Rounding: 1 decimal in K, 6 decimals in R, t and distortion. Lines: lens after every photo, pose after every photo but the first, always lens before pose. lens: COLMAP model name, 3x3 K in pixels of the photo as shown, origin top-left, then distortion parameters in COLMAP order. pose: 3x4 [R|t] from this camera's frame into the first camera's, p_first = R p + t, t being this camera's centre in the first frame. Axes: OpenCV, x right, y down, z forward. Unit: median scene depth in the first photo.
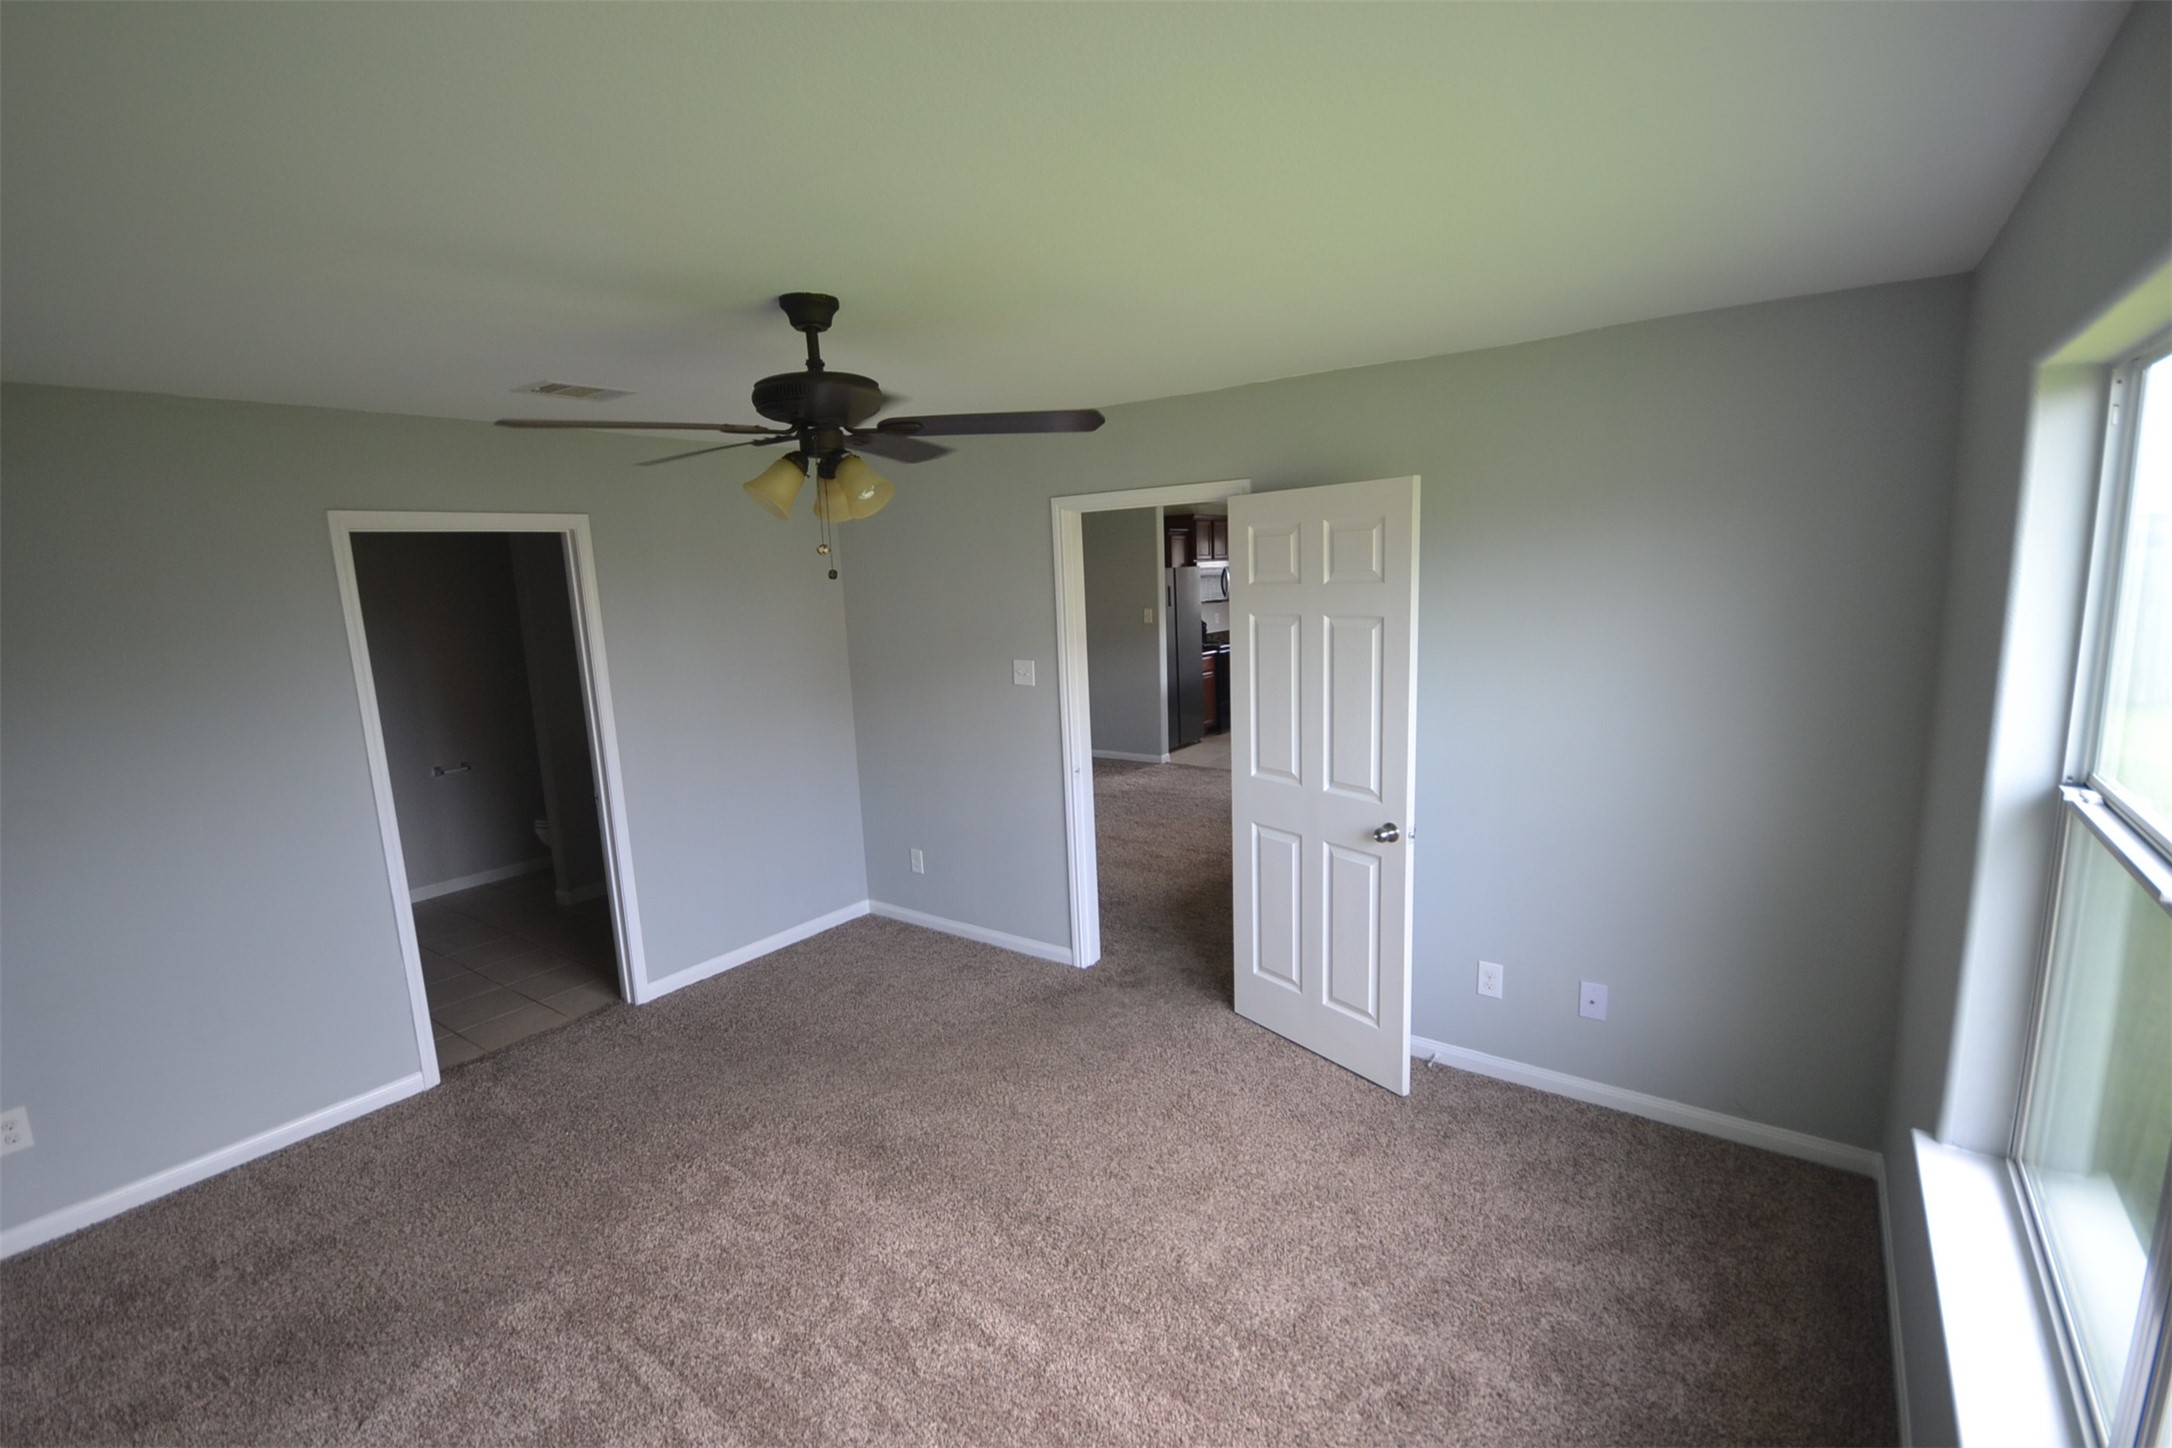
lens RADIAL K [[960.9, 0, 1075.3], [0, 960.9, 730.9], [0, 0, 1]] dist [0.007882, -0.011224]
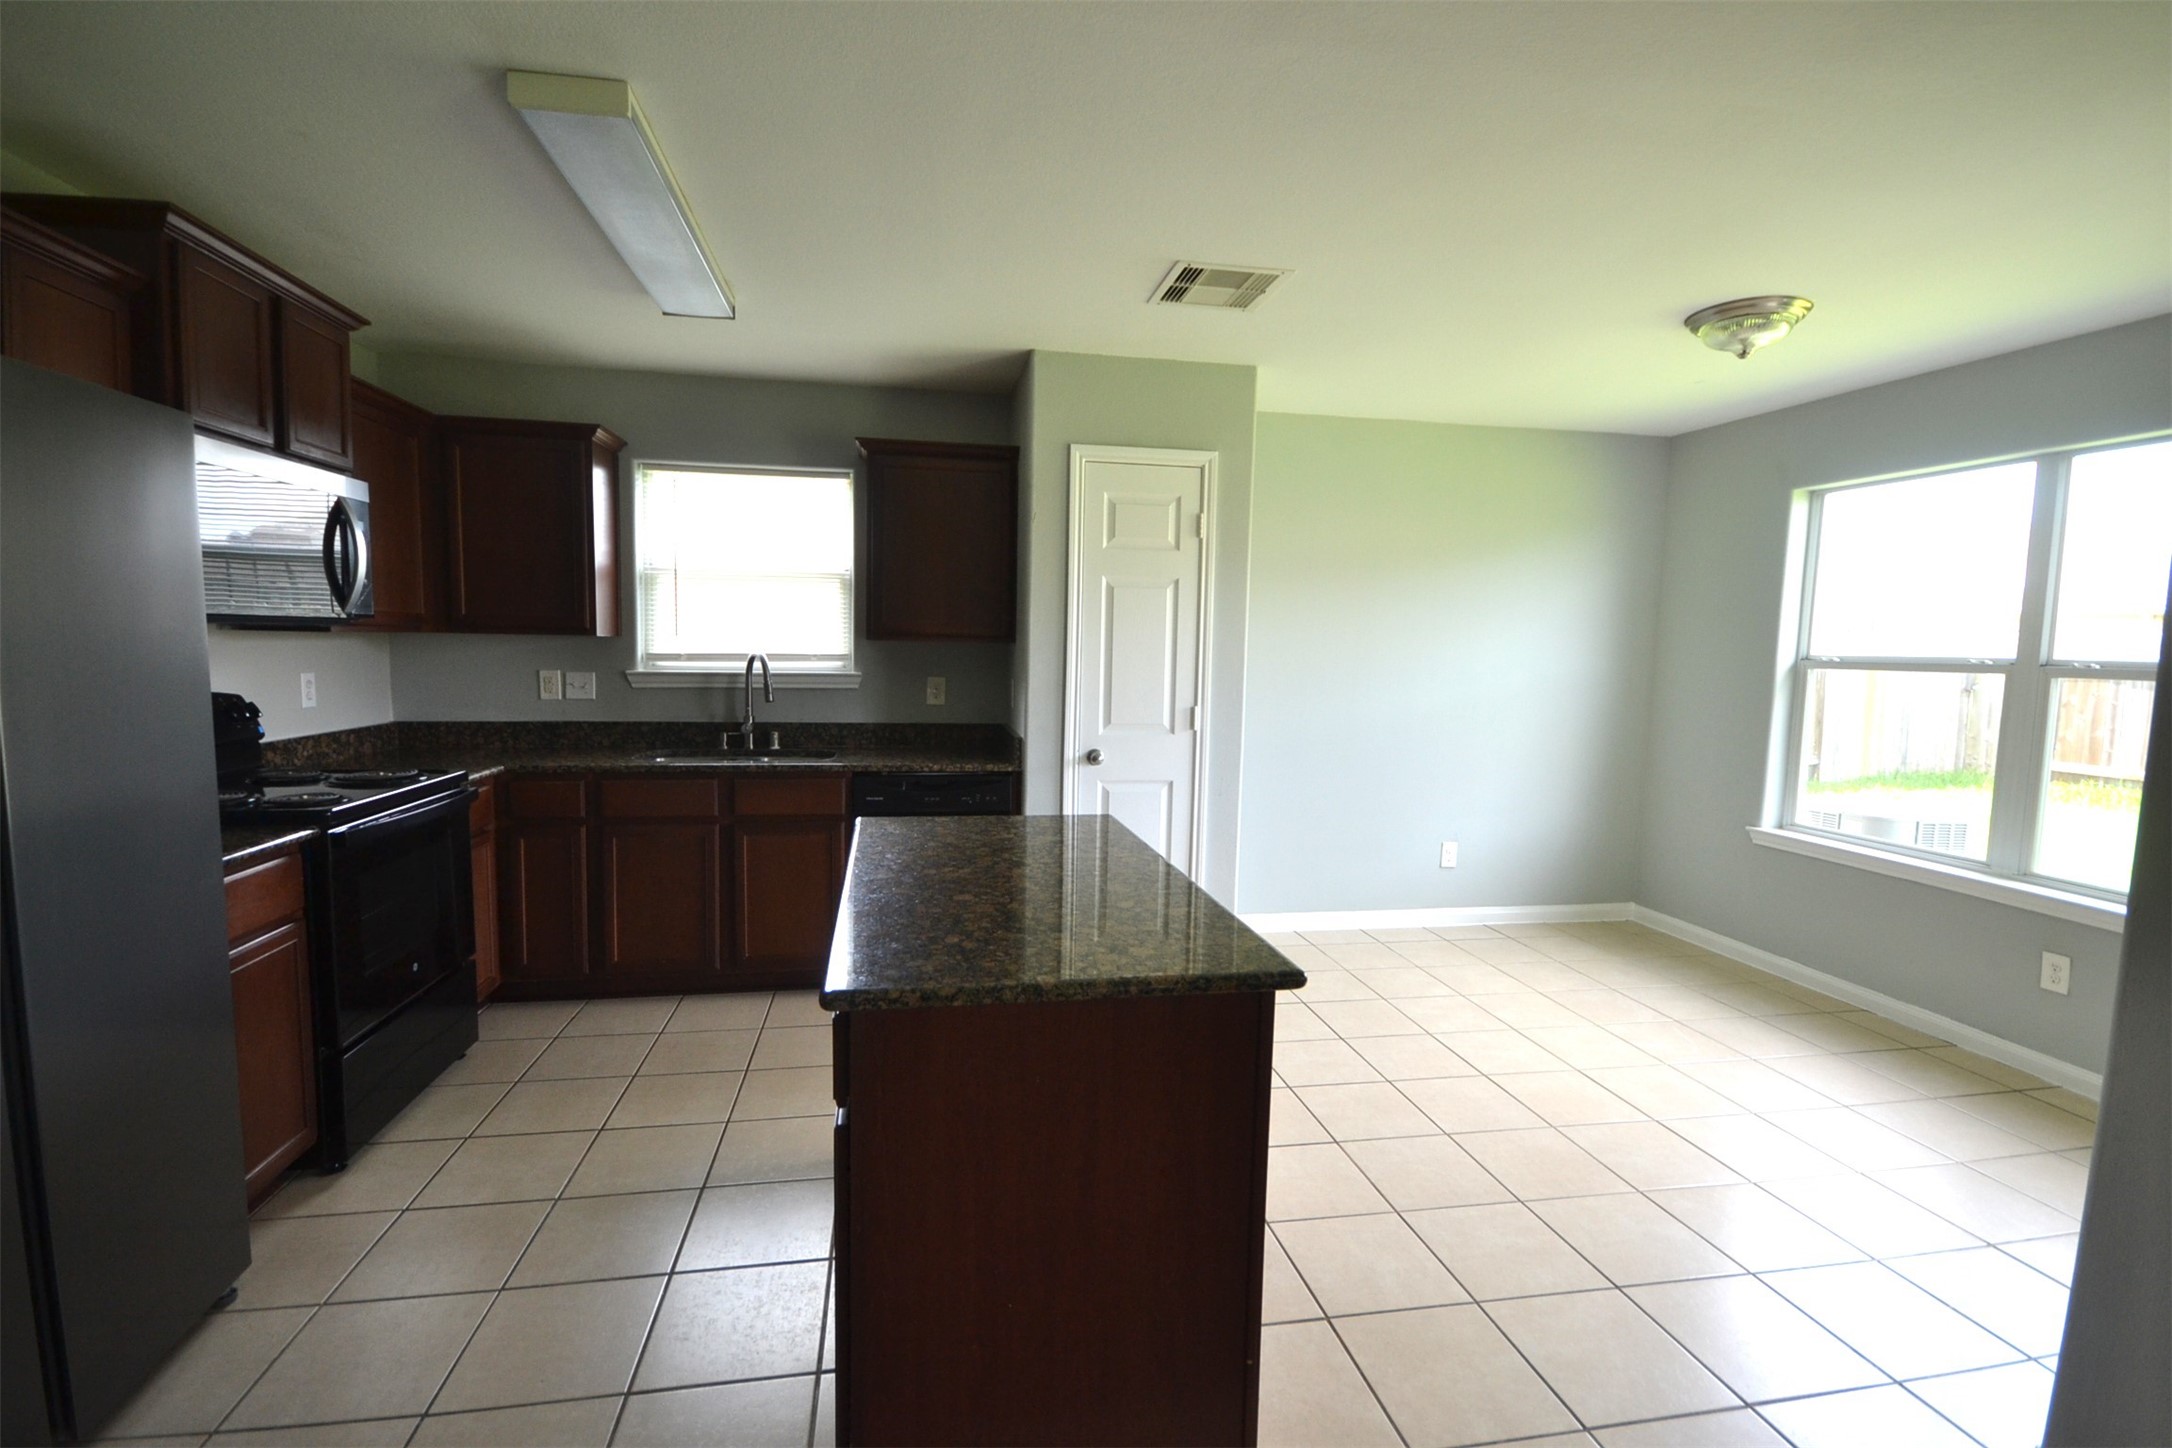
lens RADIAL K [[957.1, 0, 1074.1], [0, 957.1, 731.0], [0, 0, 1]] dist [0.014809, -0.017523]
pose [[0.680680, -0.012321, 0.732477, 0.116647], [0.073798, 0.995926, -0.051827, -0.091776], [-0.728854, 0.089333, 0.678816, 0.798445]]
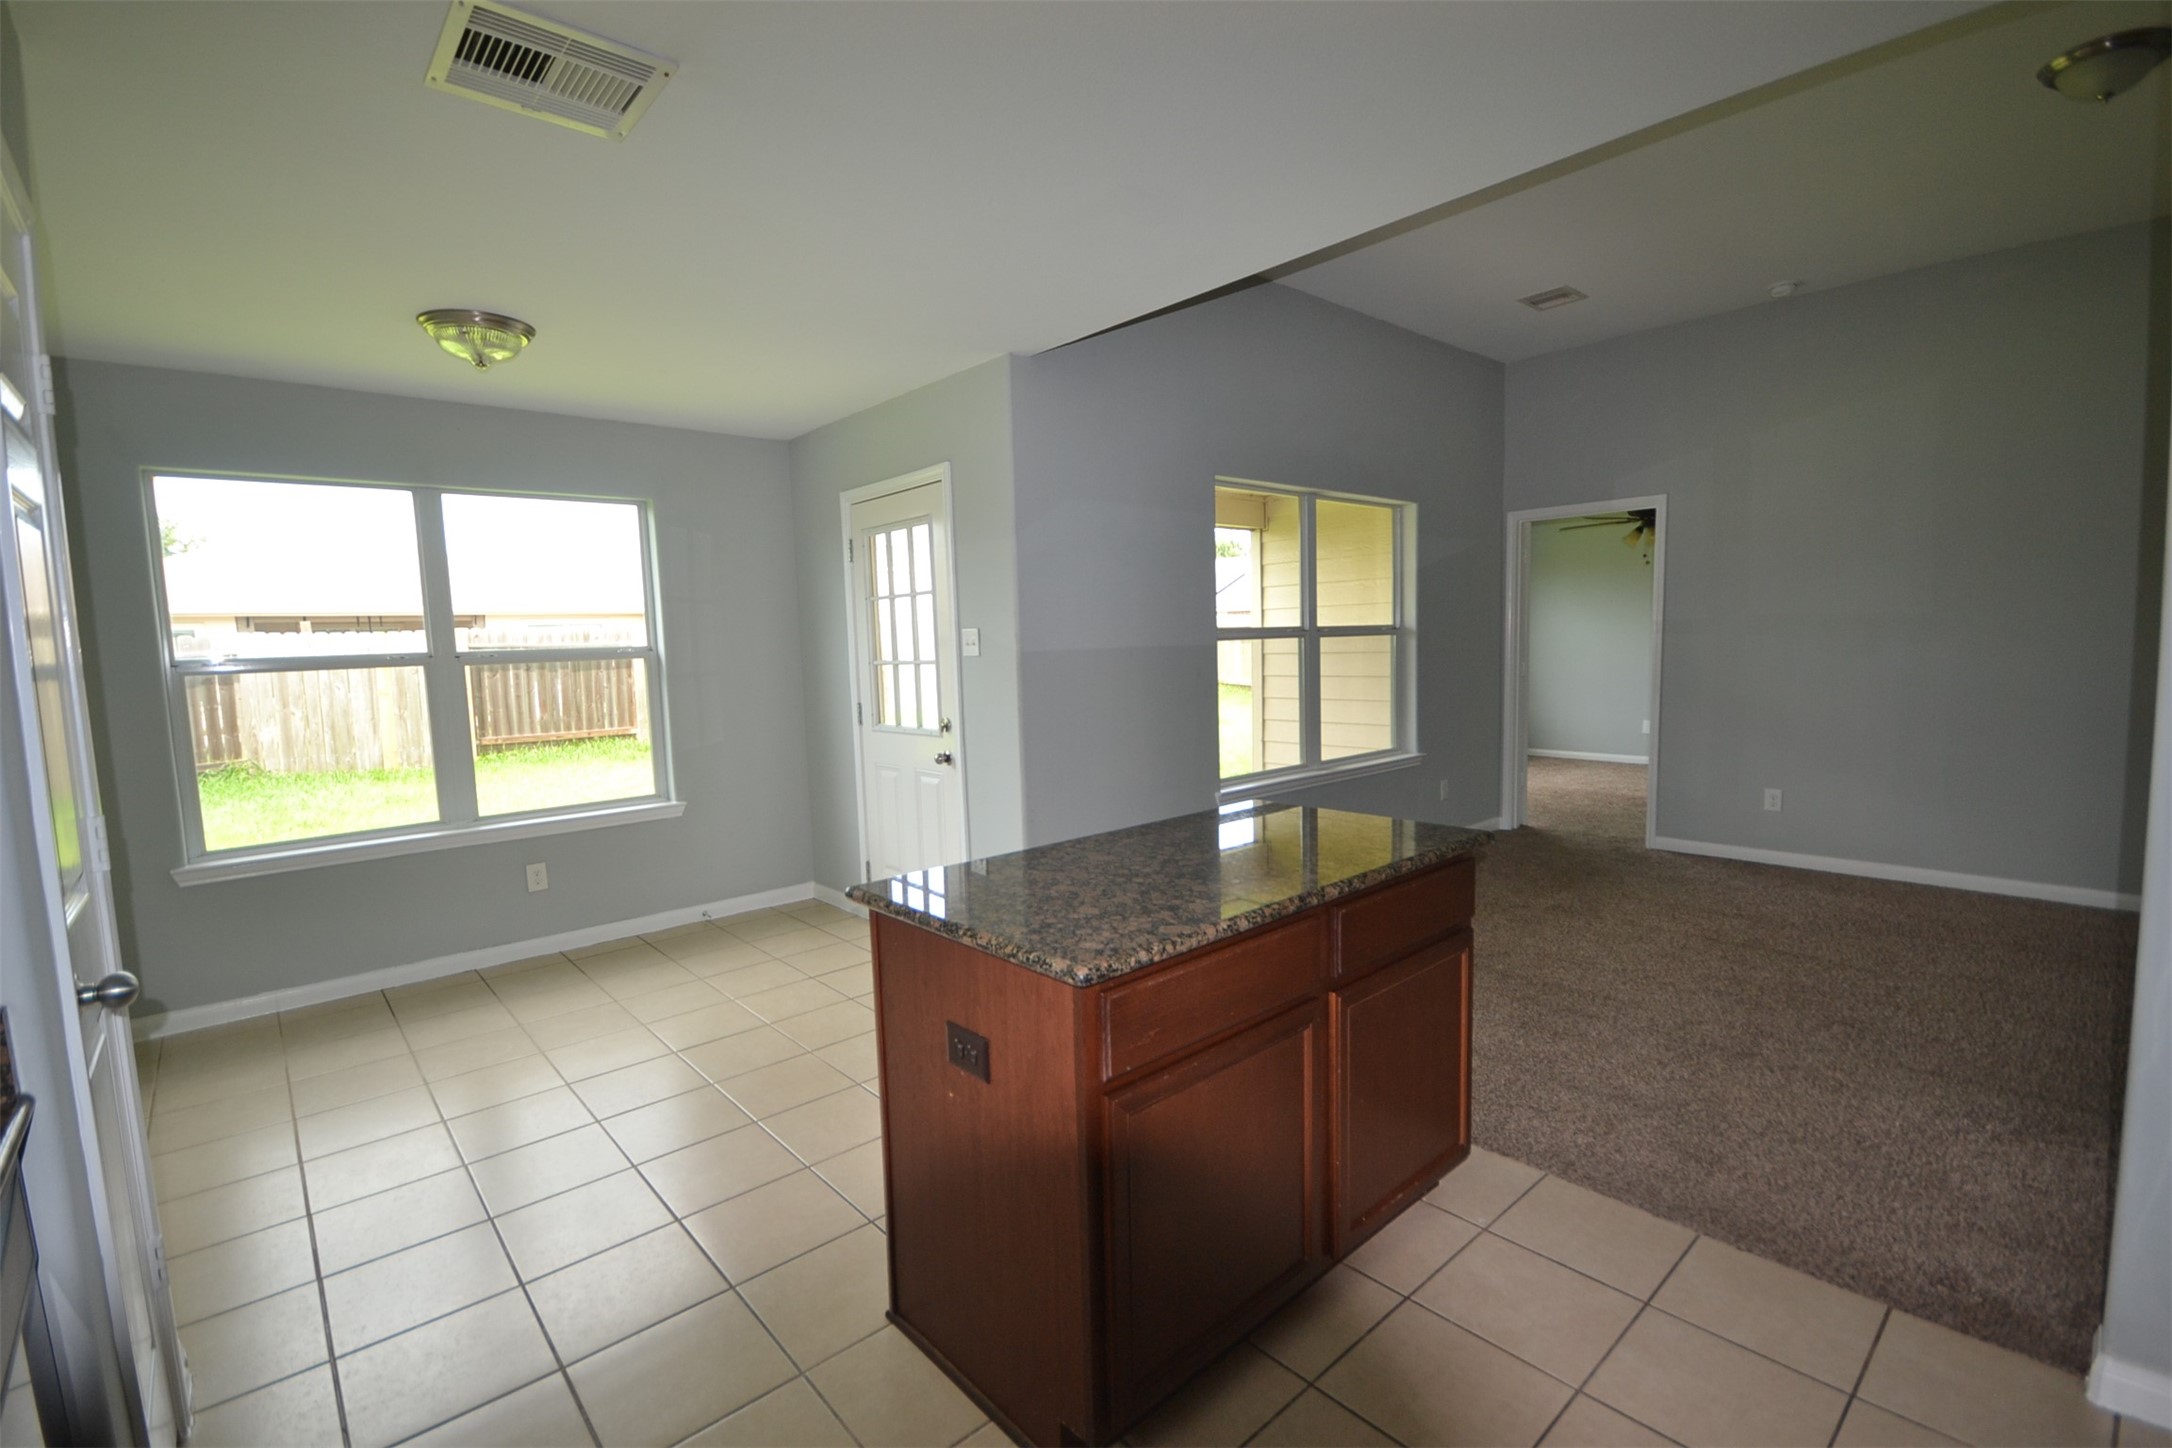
lens RADIAL K [[963.3, 0, 1073.5], [0, 963.3, 727.9], [0, 0, 1]] dist [-0.015749, 0.013439]
pose [[-0.975926, 0.052507, 0.211685, 0.248119], [0.105560, 0.963047, 0.247784, -0.160512], [-0.190852, 0.264164, -0.945406, 1.175242]]
